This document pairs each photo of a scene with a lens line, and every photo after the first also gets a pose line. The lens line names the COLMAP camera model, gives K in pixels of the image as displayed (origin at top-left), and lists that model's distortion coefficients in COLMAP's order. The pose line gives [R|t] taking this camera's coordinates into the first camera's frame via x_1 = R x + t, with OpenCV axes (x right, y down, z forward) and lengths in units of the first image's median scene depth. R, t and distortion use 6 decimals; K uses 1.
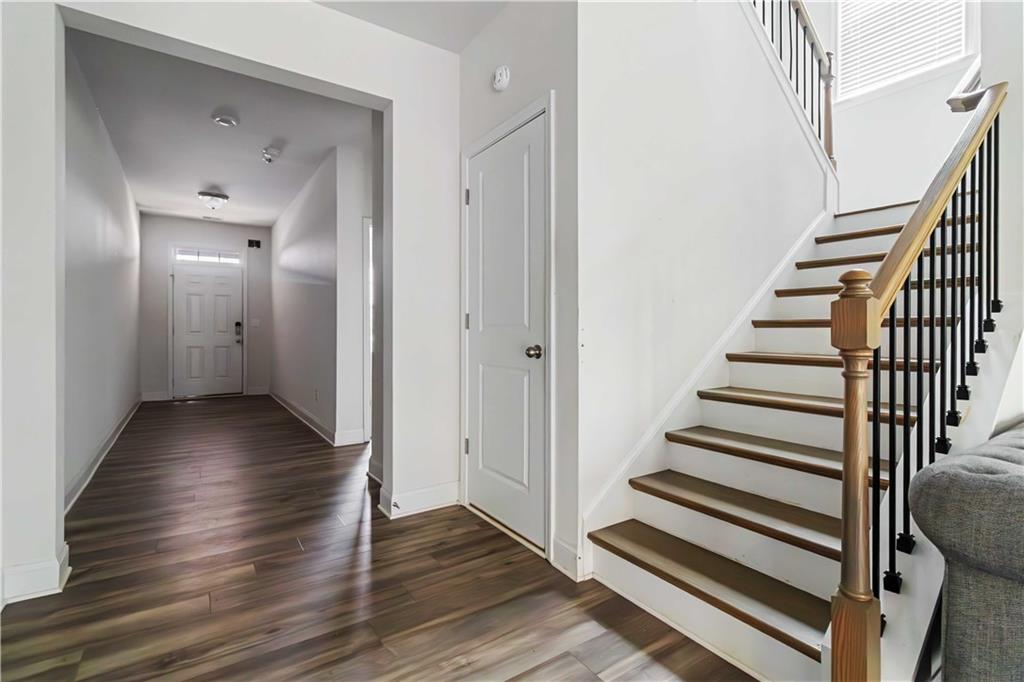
lens RADIAL K [[479.0, 0, 511.0], [0, 479.0, 337.3], [0, 0, 1]] dist [0.003610, 0.000640]
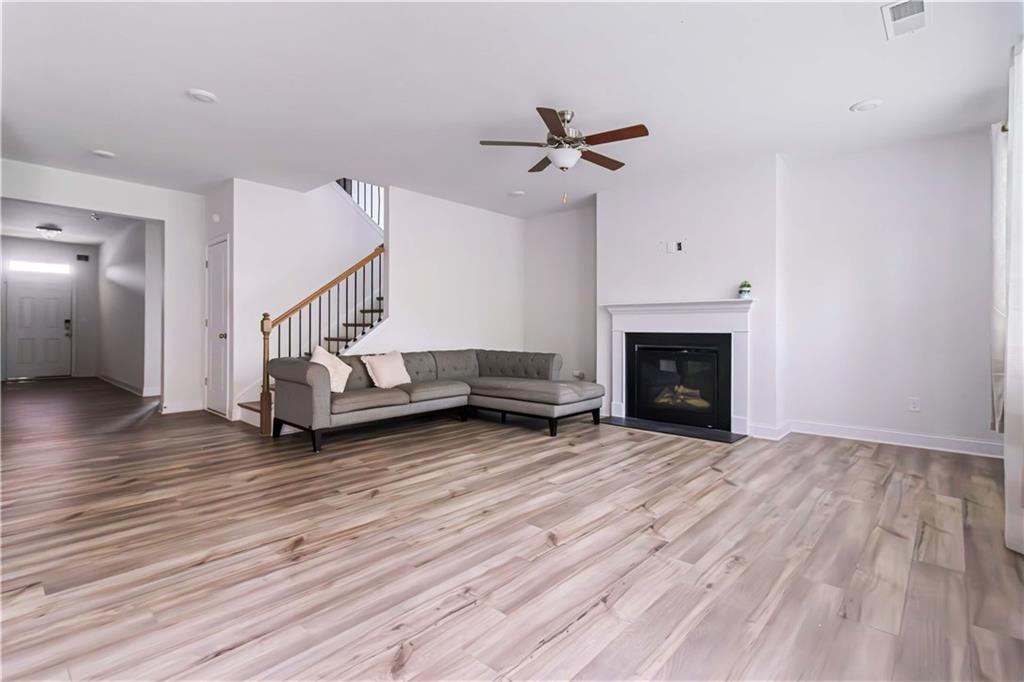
lens RADIAL K [[479.0, 0, 515.2], [0, 479.0, 333.7], [0, 0, 1]] dist [0.003610, 0.000640]
pose [[0.969003, 0.005133, 0.246996, 0.323331], [-0.003845, 0.999976, -0.005699, 0.010559], [-0.247019, 0.004573, 0.969000, -0.638489]]
